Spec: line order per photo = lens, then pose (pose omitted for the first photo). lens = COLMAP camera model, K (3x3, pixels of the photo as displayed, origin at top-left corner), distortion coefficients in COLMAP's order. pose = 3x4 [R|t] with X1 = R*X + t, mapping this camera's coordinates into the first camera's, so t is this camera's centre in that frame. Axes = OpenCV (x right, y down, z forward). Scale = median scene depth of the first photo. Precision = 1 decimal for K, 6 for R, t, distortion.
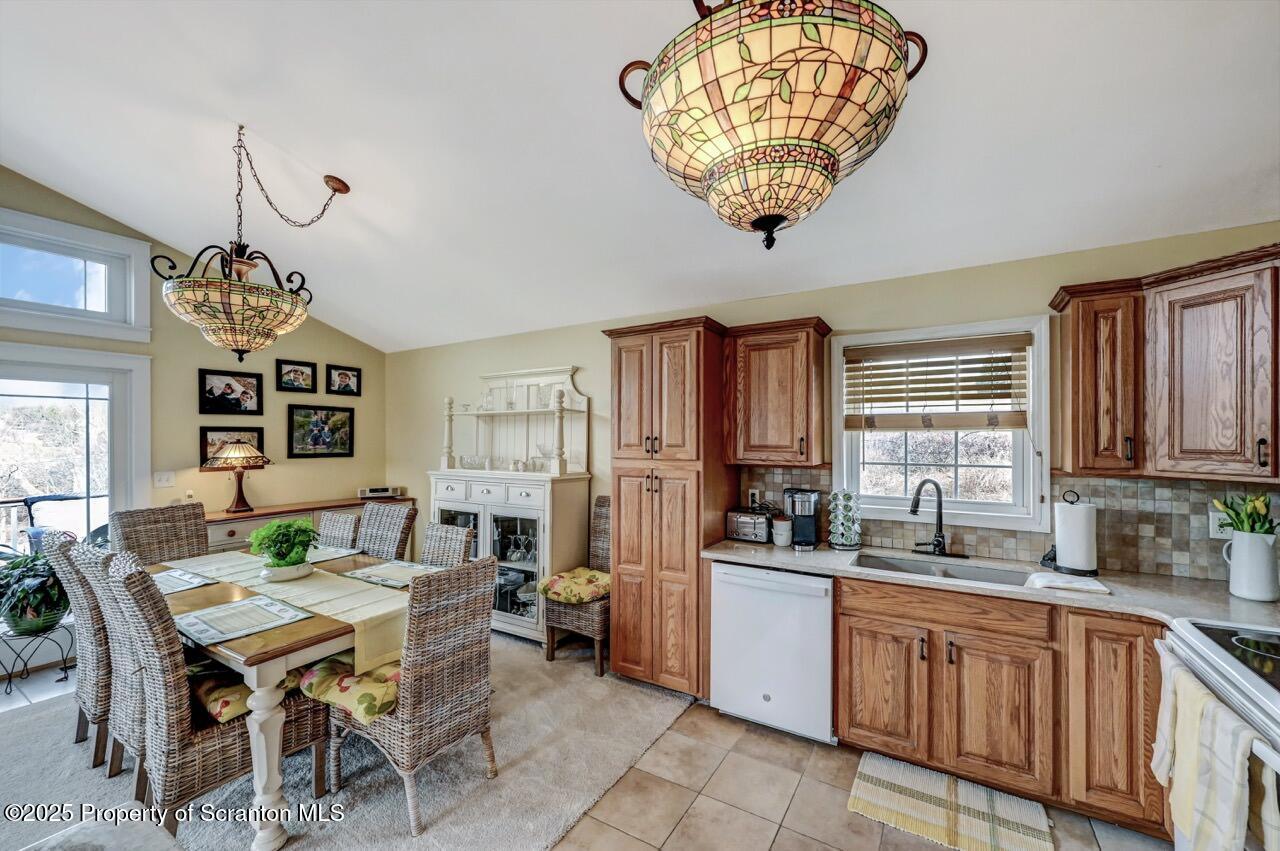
lens RADIAL K [[505.2, 0, 642.6], [0, 505.2, 436.6], [0, 0, 1]] dist [-0.000327, -0.000016]
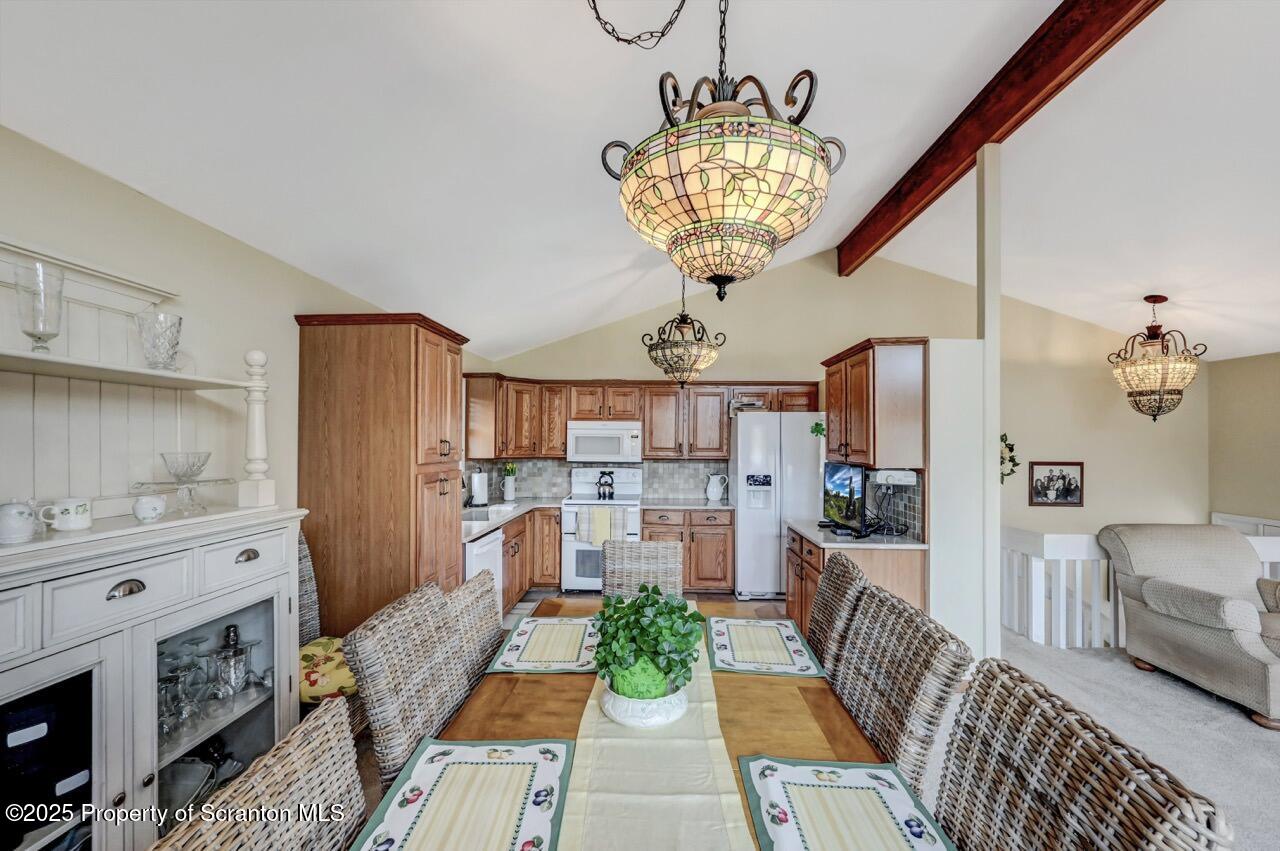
lens RADIAL K [[514.8, 0, 642.7], [0, 514.8, 435.9], [0, 0, 1]] dist [0.000011, 0.000048]
pose [[-0.481444, 0.010864, 0.876409, -1.233405], [-0.005777, 0.999862, -0.015568, 0.006544], [-0.876458, -0.012558, -0.481315, 1.320615]]
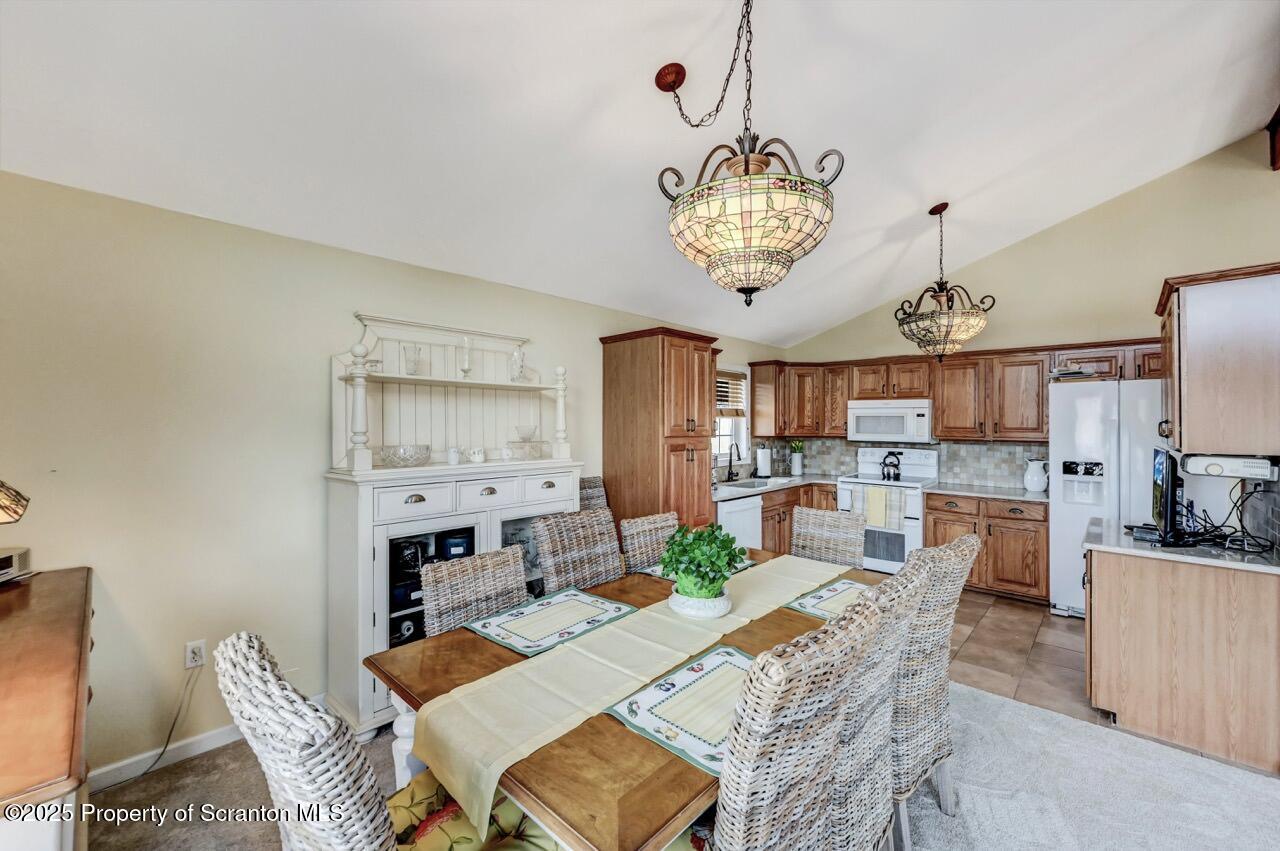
lens RADIAL K [[511.7, 0, 639.4], [0, 511.7, 420.0], [0, 0, 1]] dist [0.000253, -0.000040]
pose [[0.207574, 0.008142, 0.978185, -1.509601], [-0.005200, 0.999960, -0.007220, 0.014959], [-0.978206, -0.003588, 0.207608, 0.985230]]
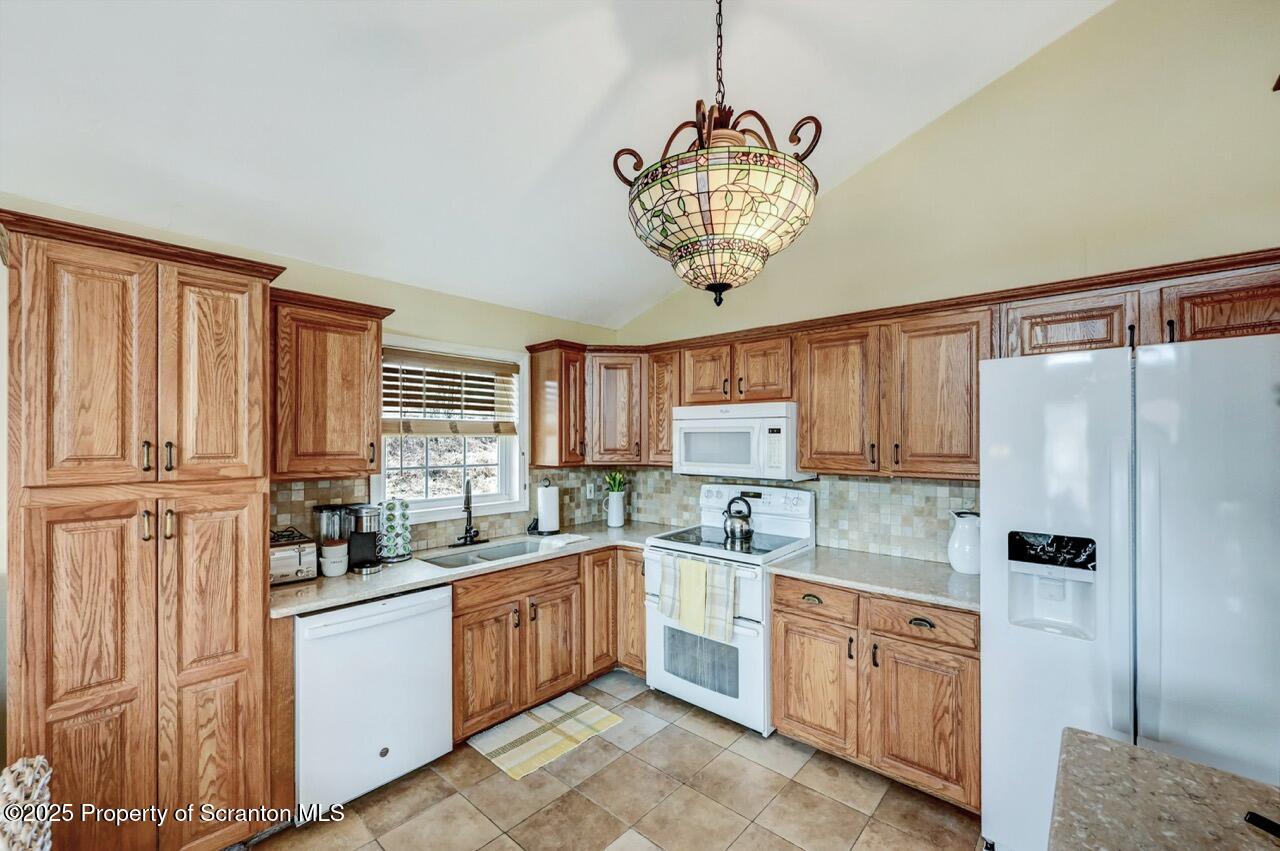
lens RADIAL K [[513.4, 0, 642.3], [0, 513.4, 440.1], [0, 0, 1]] dist [0.000783, 0.000181]
pose [[0.181957, 0.000724, 0.983306, -0.516645], [-0.000221, 1.000000, -0.000696, -0.002324], [-0.983307, -0.000091, 0.181957, 0.421371]]
